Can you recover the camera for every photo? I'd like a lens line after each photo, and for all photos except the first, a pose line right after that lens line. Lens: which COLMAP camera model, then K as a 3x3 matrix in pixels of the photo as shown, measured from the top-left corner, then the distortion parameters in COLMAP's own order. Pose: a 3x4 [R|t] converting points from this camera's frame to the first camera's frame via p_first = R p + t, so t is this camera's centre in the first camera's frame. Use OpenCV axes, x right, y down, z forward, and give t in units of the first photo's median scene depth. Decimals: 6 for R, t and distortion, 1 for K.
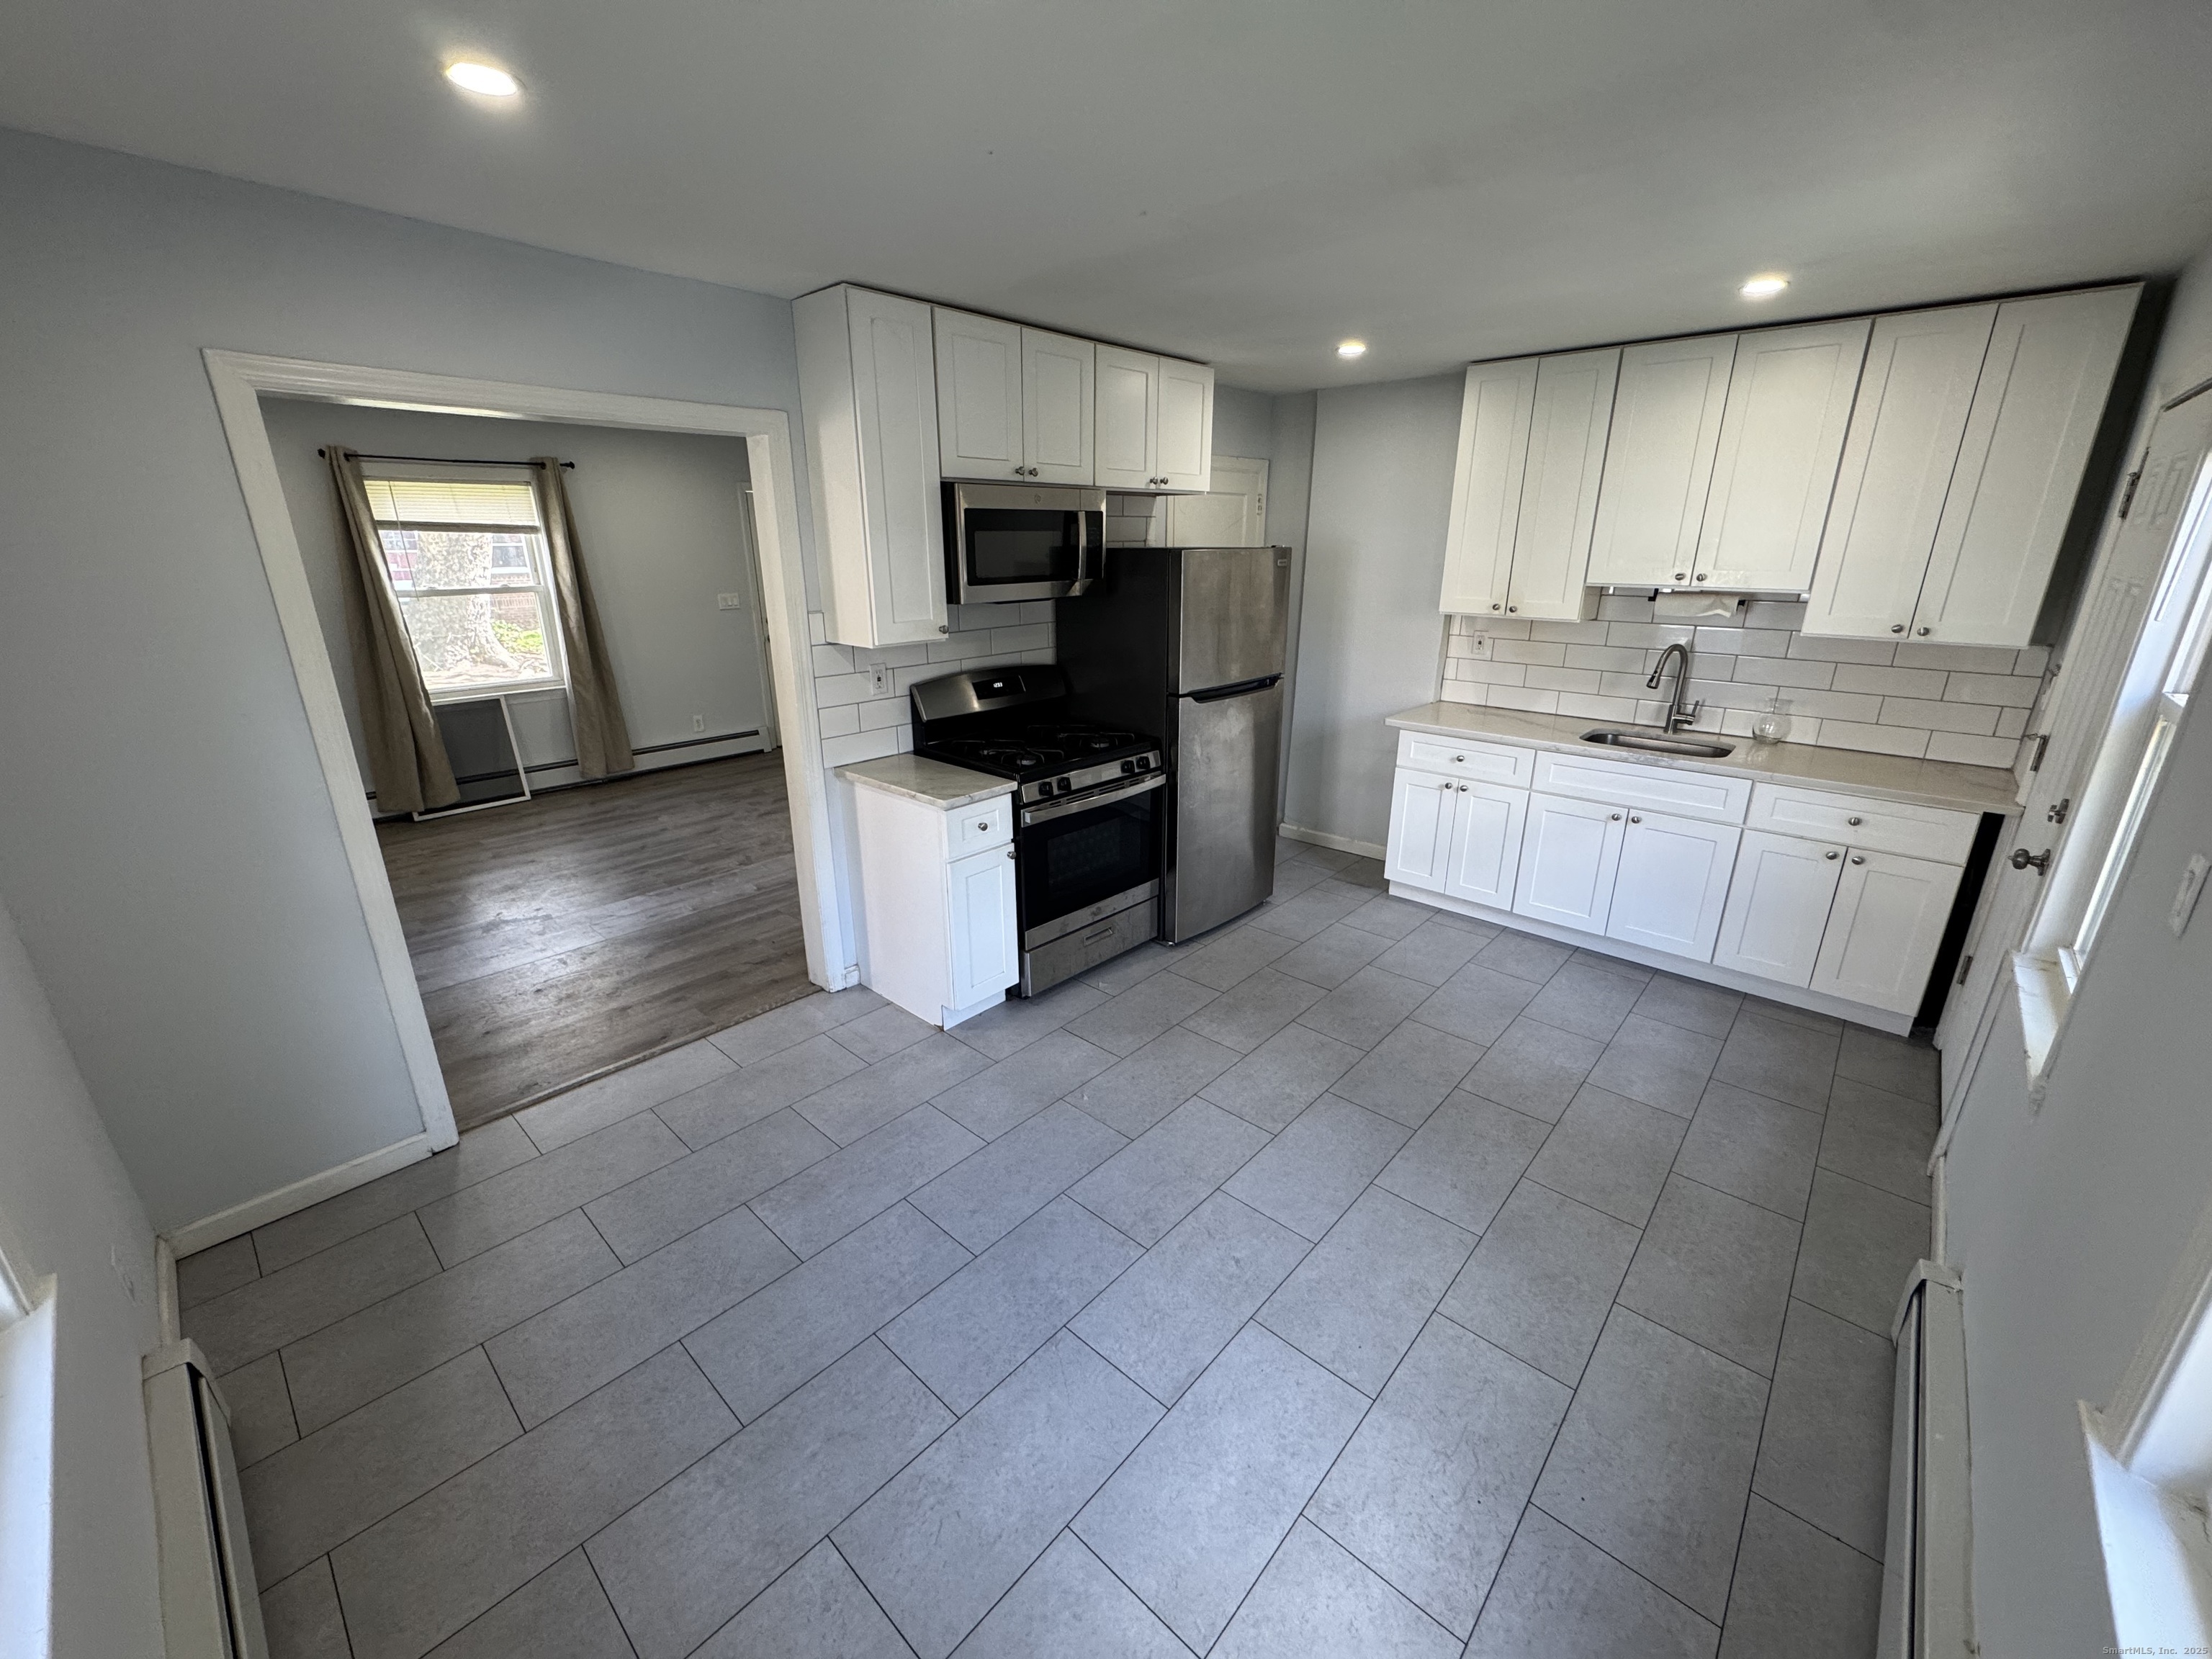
lens RADIAL K [[882.2, 0, 1105.2], [0, 882.2, 824.1], [0, 0, 1]] dist [-0.001967, 0.000129]
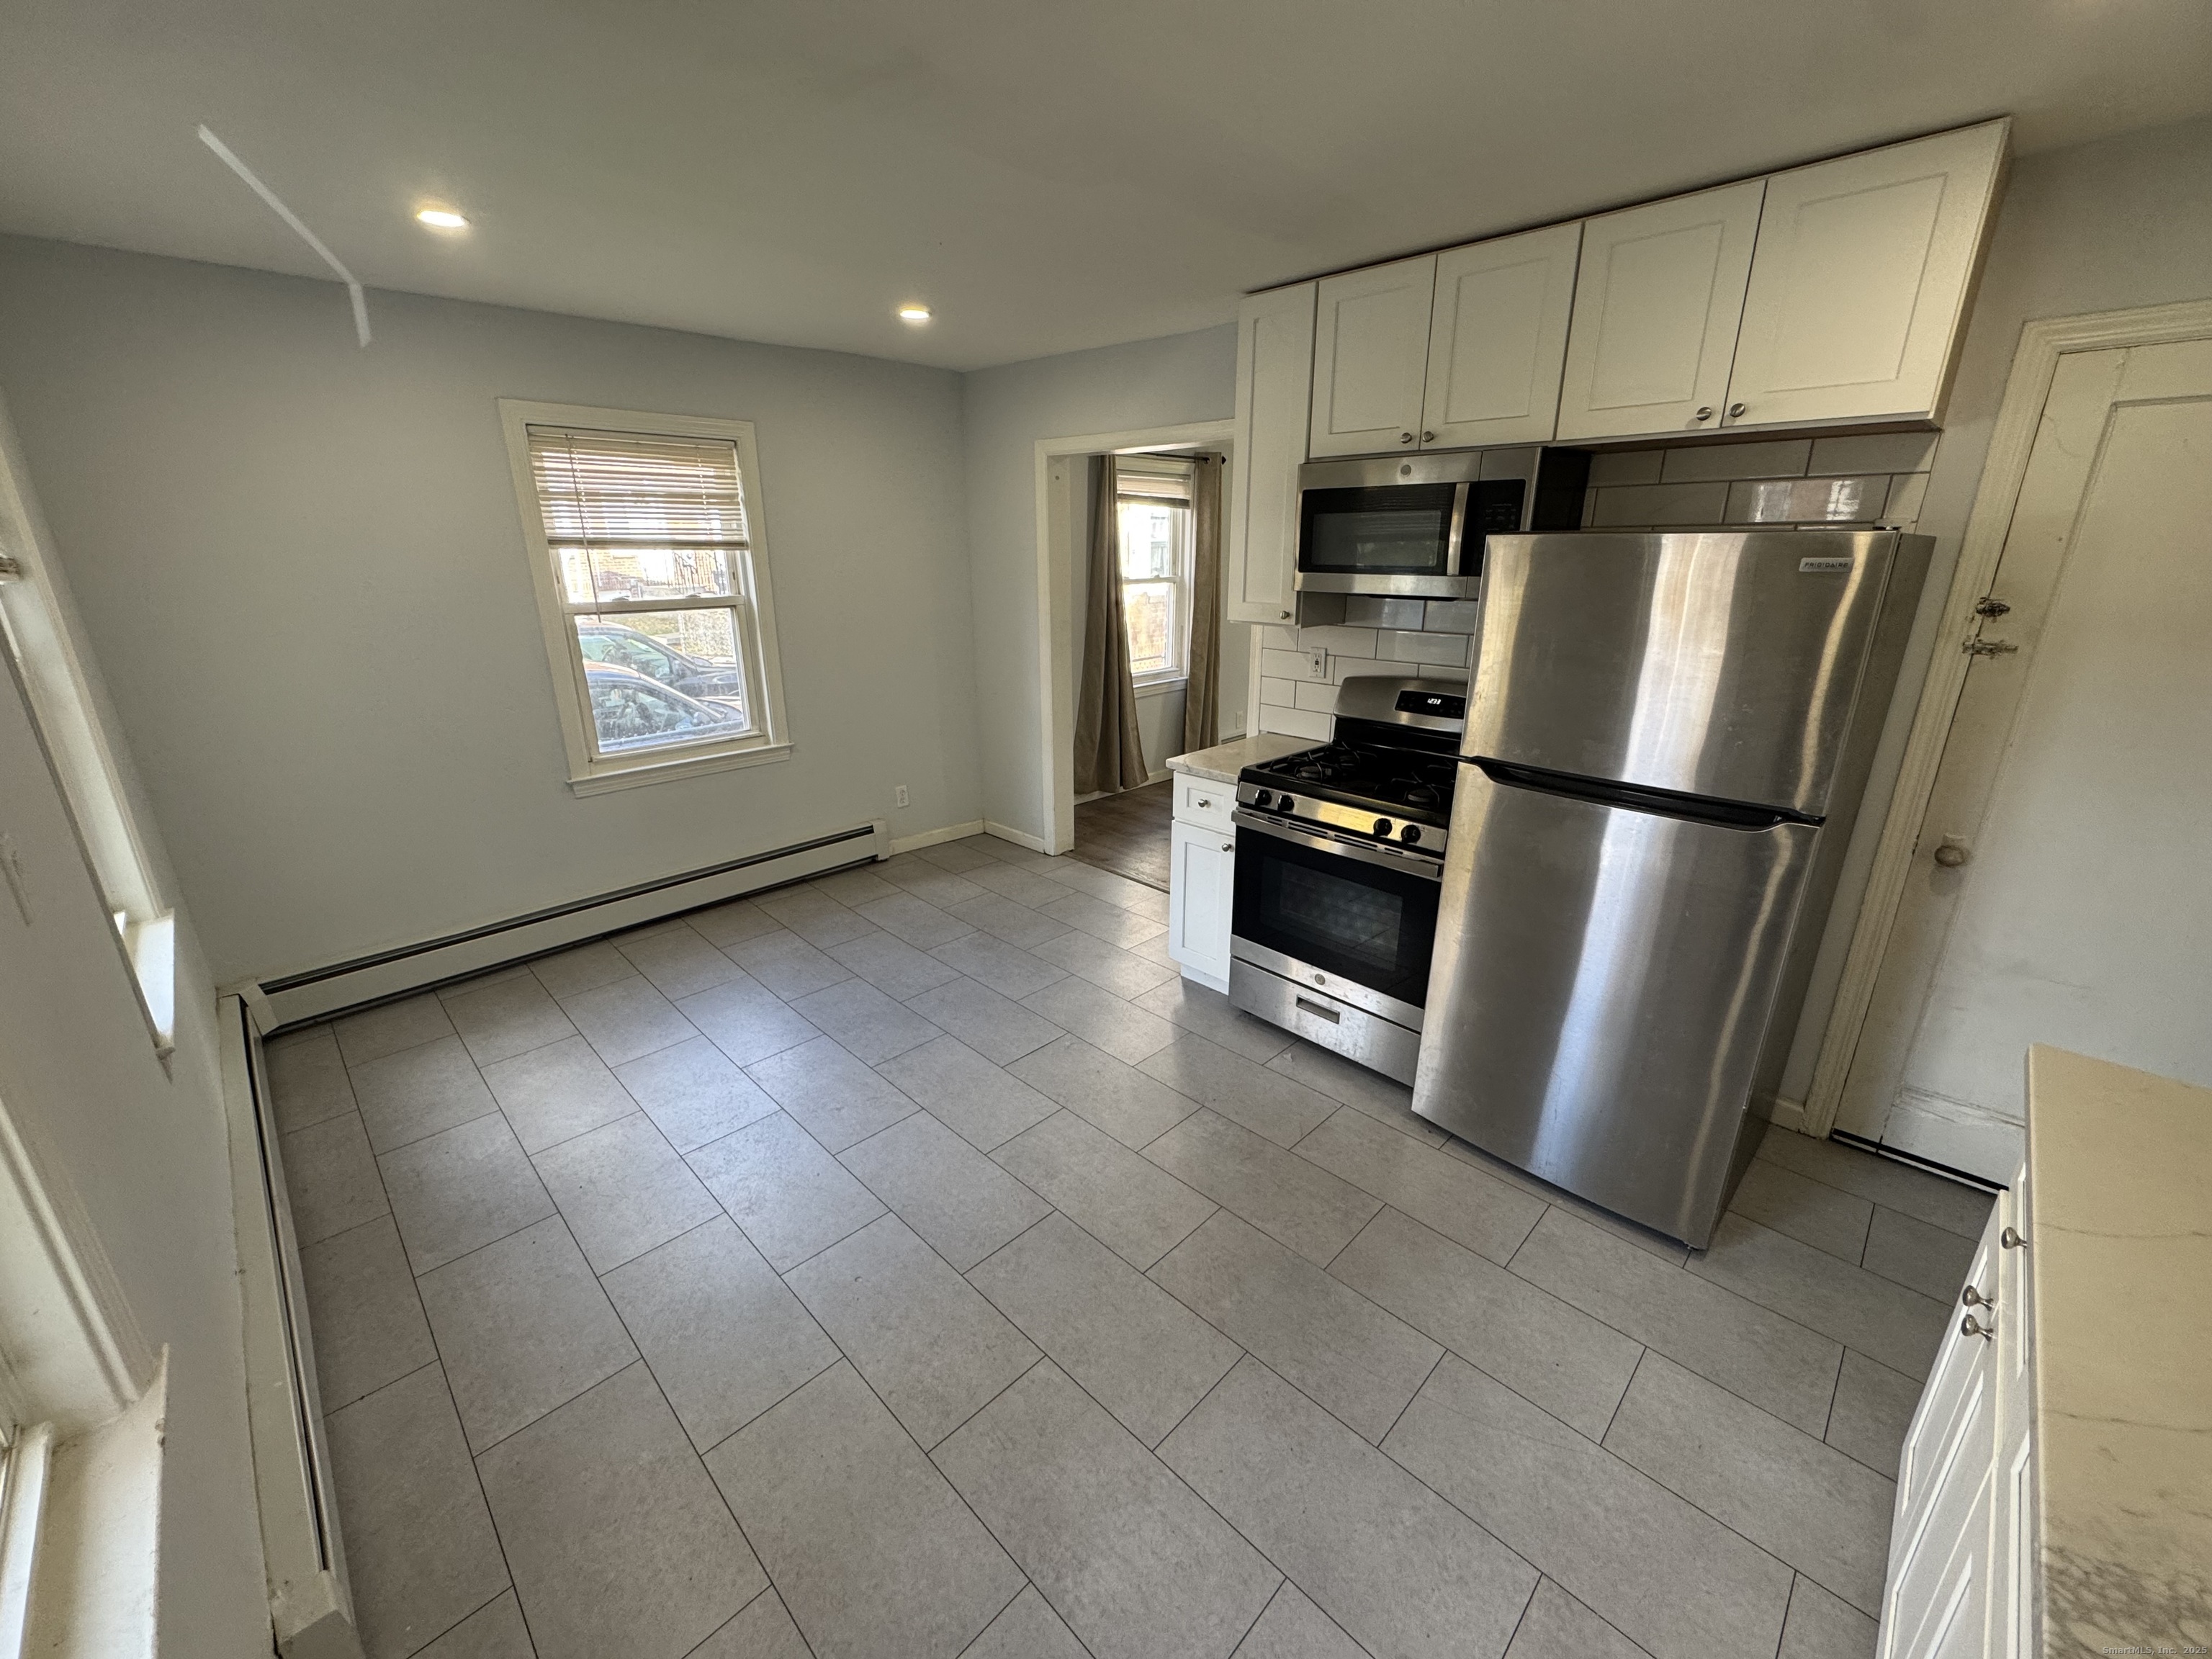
lens RADIAL K [[882.2, 0, 1105.2], [0, 882.2, 824.1], [0, 0, 1]] dist [-0.001967, 0.000129]
pose [[-0.047104, 0.310292, -0.949474, 0.768222], [-0.306938, 0.900045, 0.309366, -0.233334], [0.950563, 0.306002, 0.052845, 0.762705]]
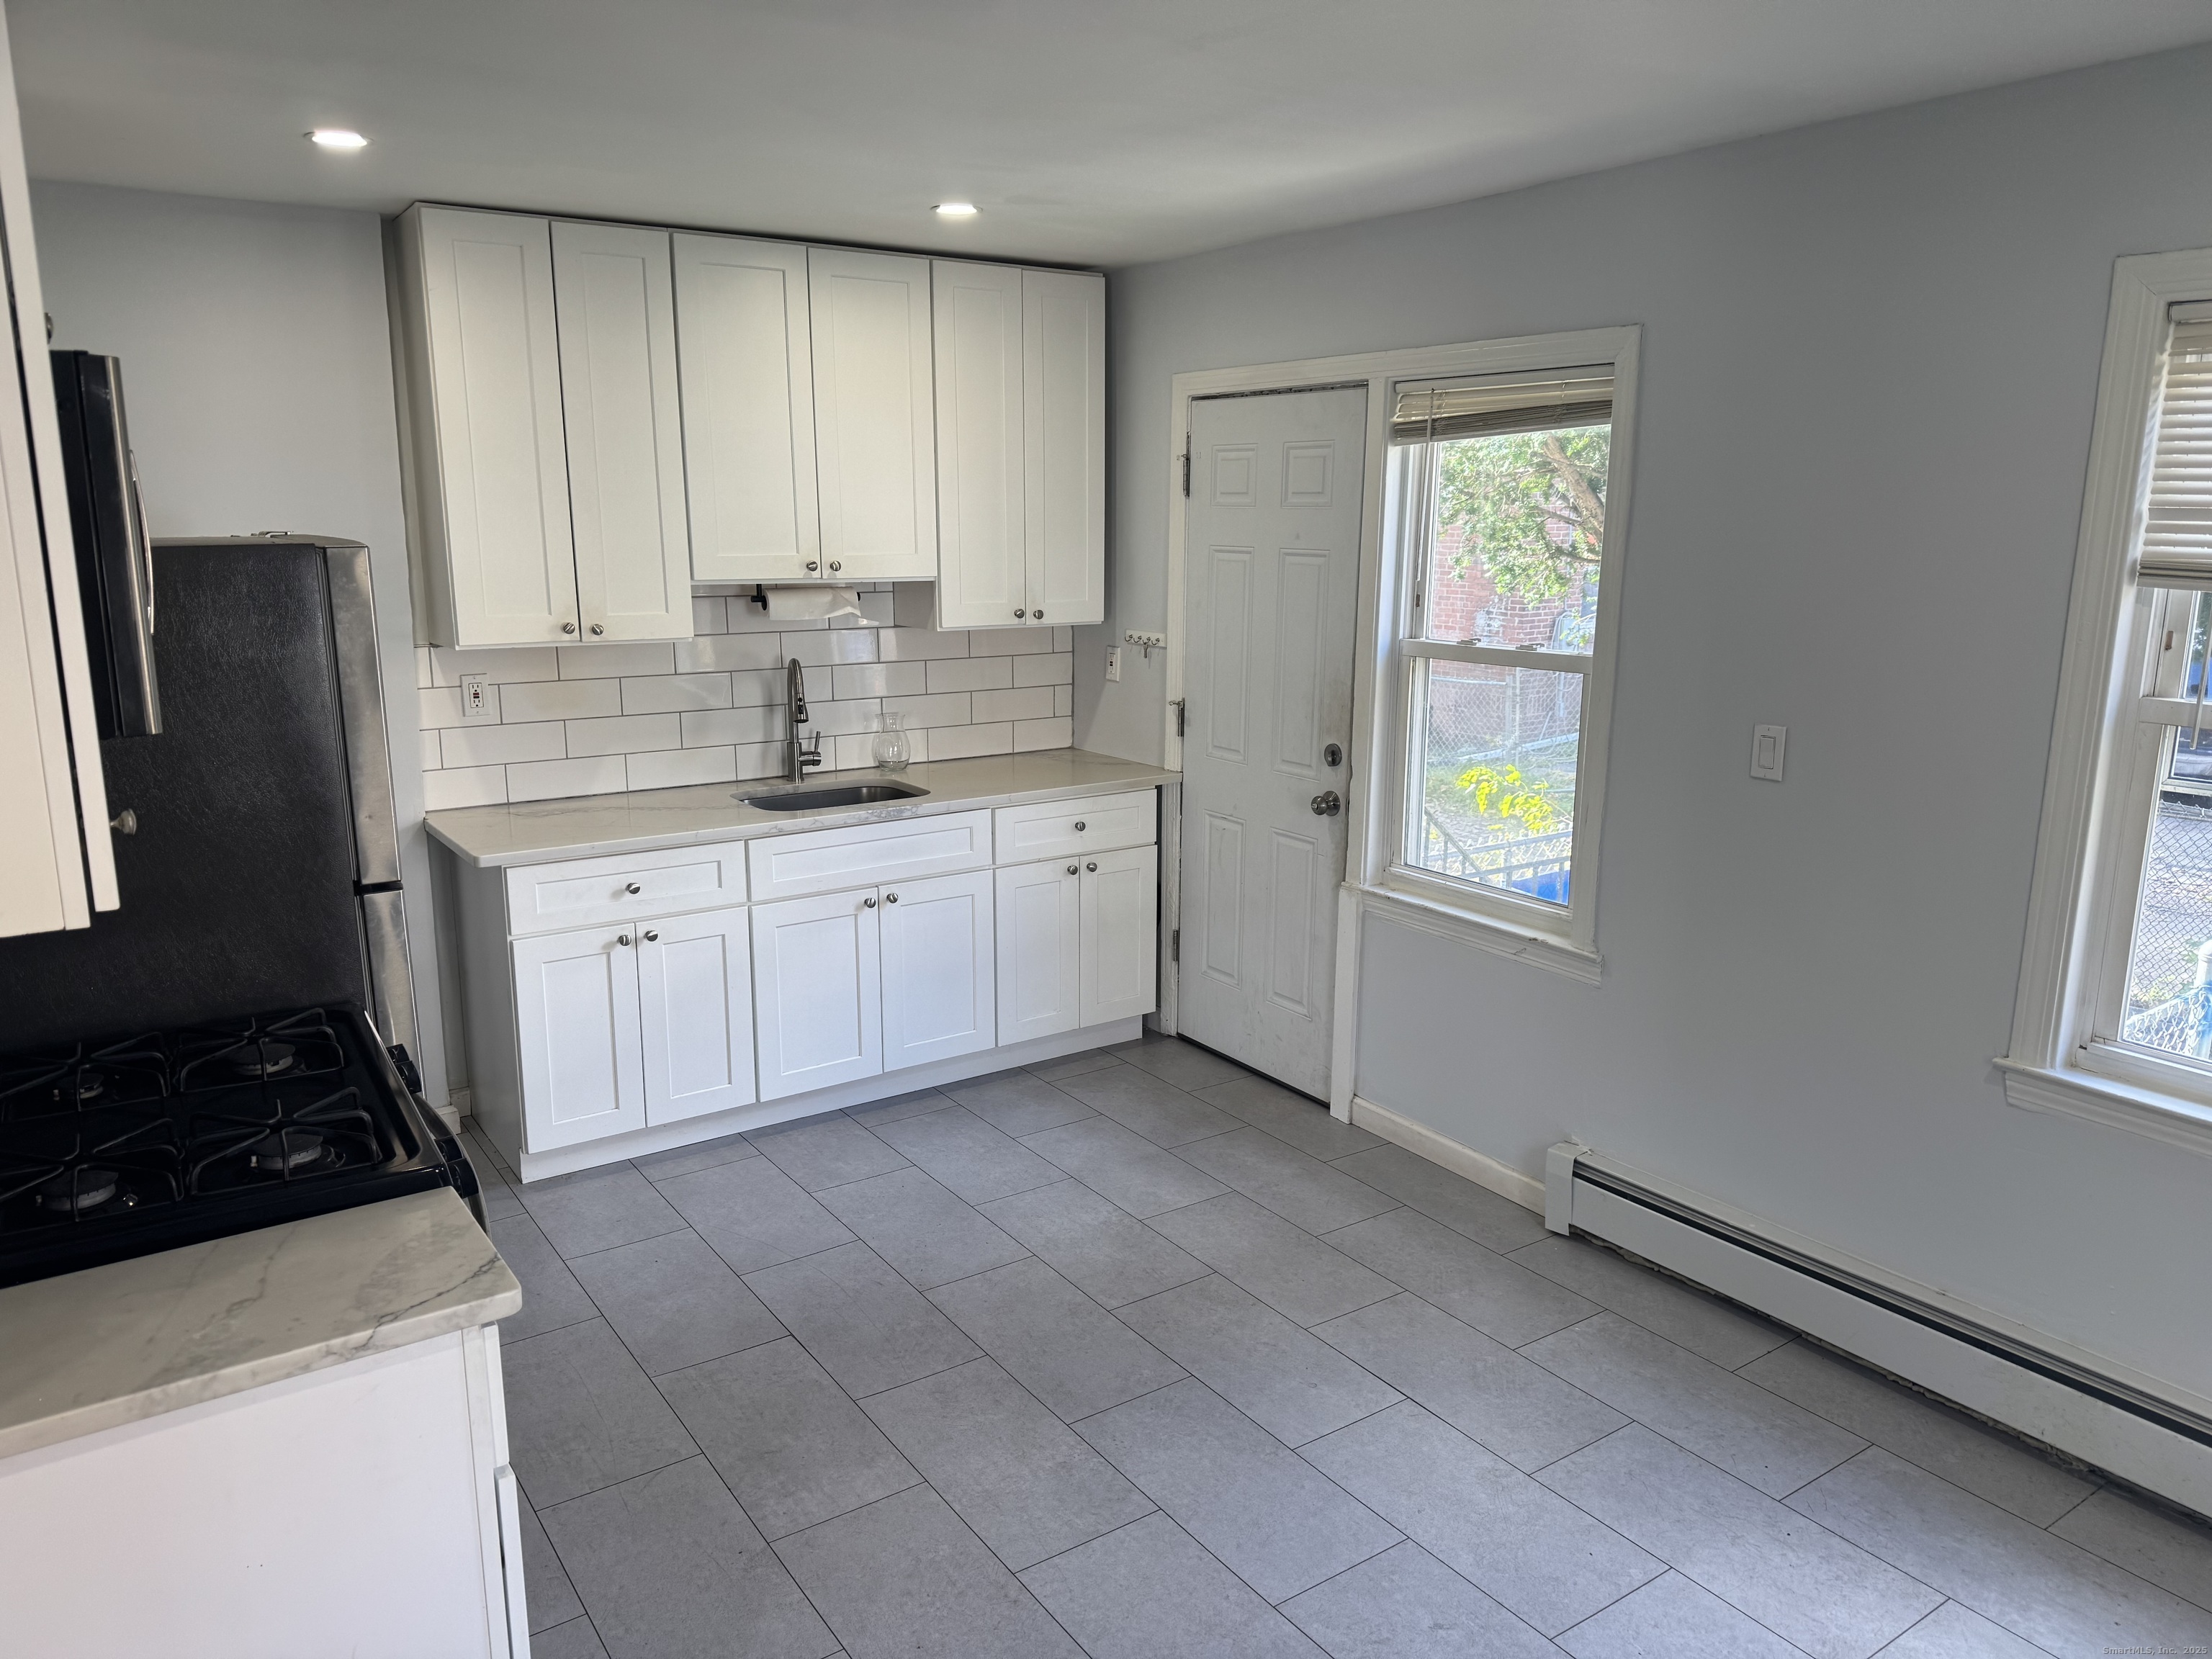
lens RADIAL K [[1565.7, 0, 1118.5], [0, 1565.7, 820.2], [0, 0, 1]] dist [0.192867, -0.210539]
pose [[0.222869, -0.194273, 0.955294, -0.593445], [0.297986, 0.946614, 0.122988, -0.174952], [-0.928188, 0.257254, 0.268862, 0.490237]]
